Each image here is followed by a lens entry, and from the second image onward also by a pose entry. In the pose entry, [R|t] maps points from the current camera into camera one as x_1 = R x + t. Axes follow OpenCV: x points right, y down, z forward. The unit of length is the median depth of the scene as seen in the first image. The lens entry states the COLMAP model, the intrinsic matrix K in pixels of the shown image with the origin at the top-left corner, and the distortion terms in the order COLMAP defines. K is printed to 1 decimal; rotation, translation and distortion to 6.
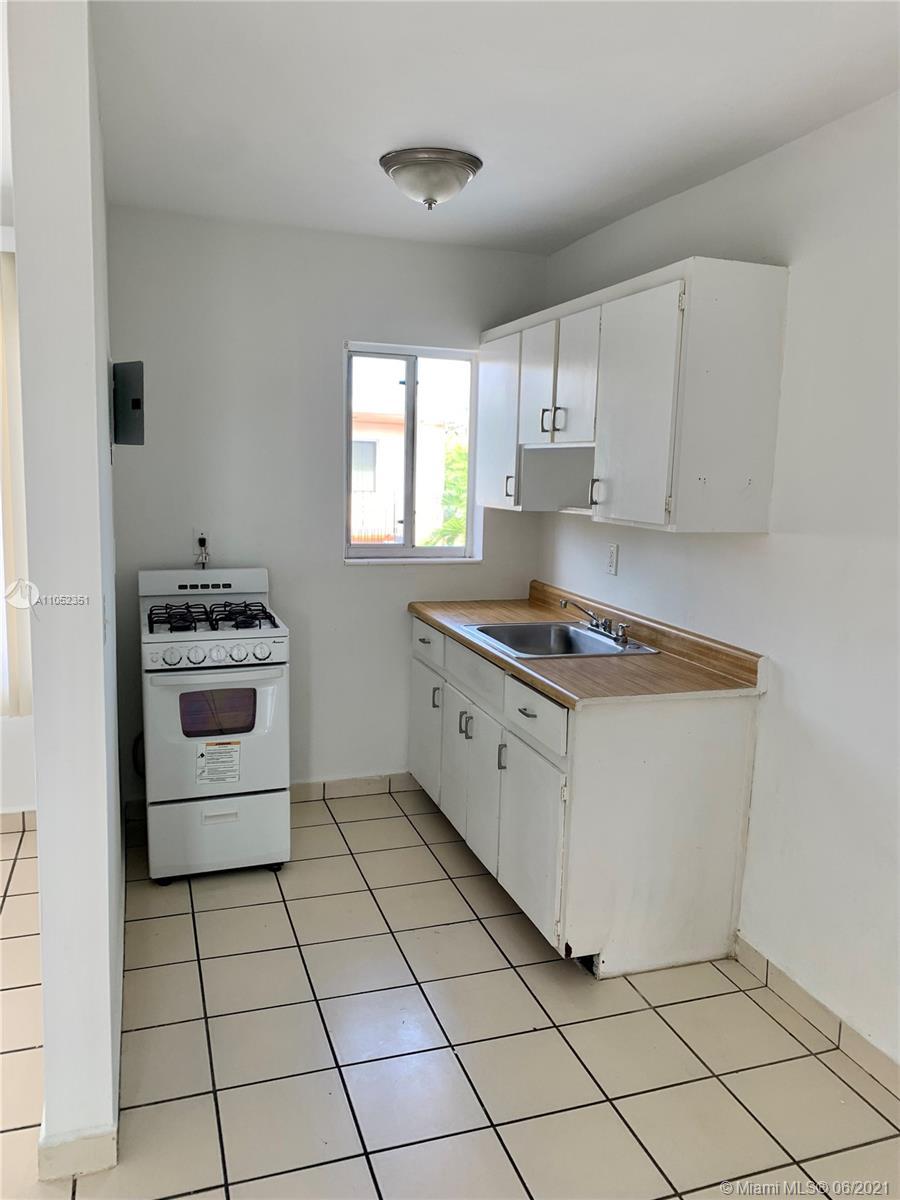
lens RADIAL K [[925.1, 0, 453.0], [0, 925.1, 594.9], [0, 0, 1]] dist [0.083857, -0.105212]
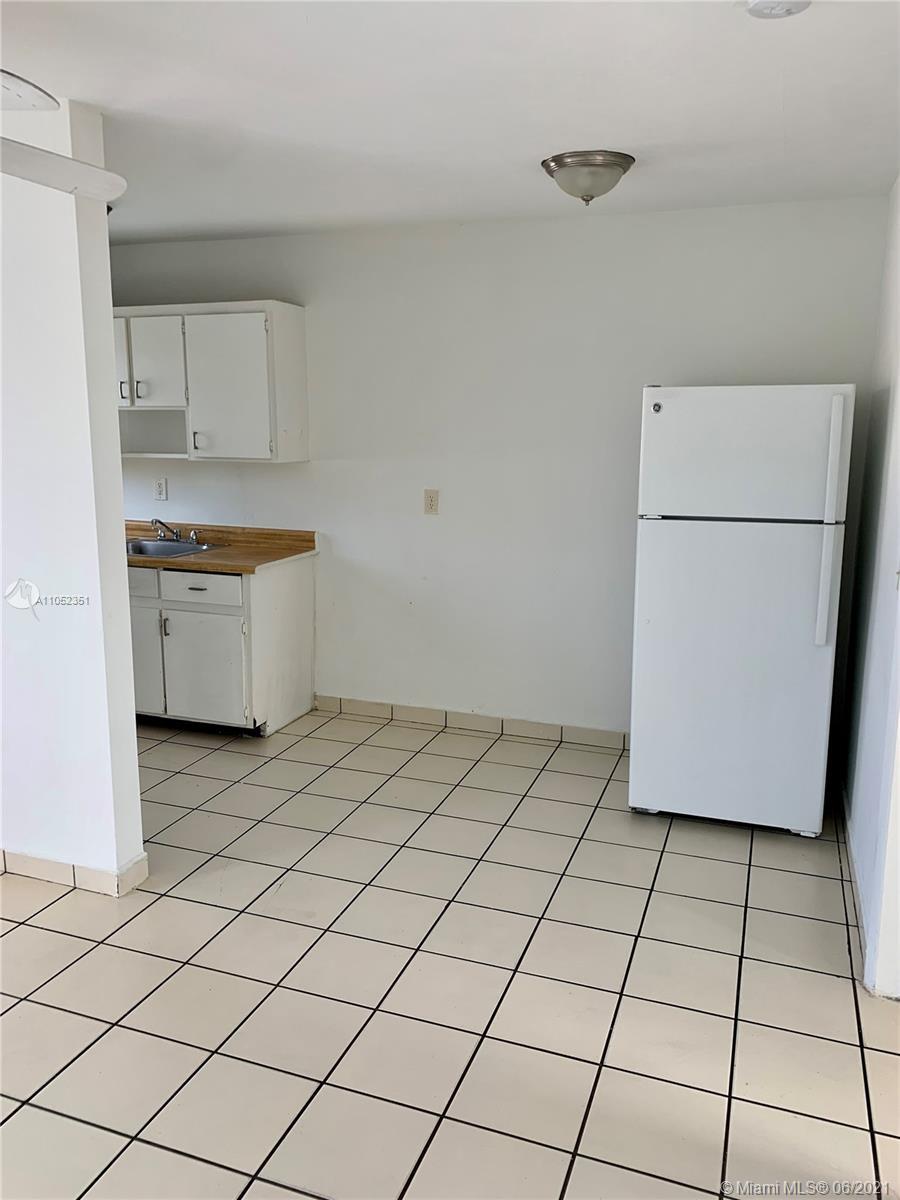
lens RADIAL K [[925.1, 0, 453.0], [0, 925.1, 594.9], [0, 0, 1]] dist [0.083857, -0.105212]
pose [[0.624217, -0.168297, 0.762908, -0.853351], [0.121260, 0.985558, 0.118198, 0.008149], [-0.771783, 0.018729, 0.635610, -0.304541]]
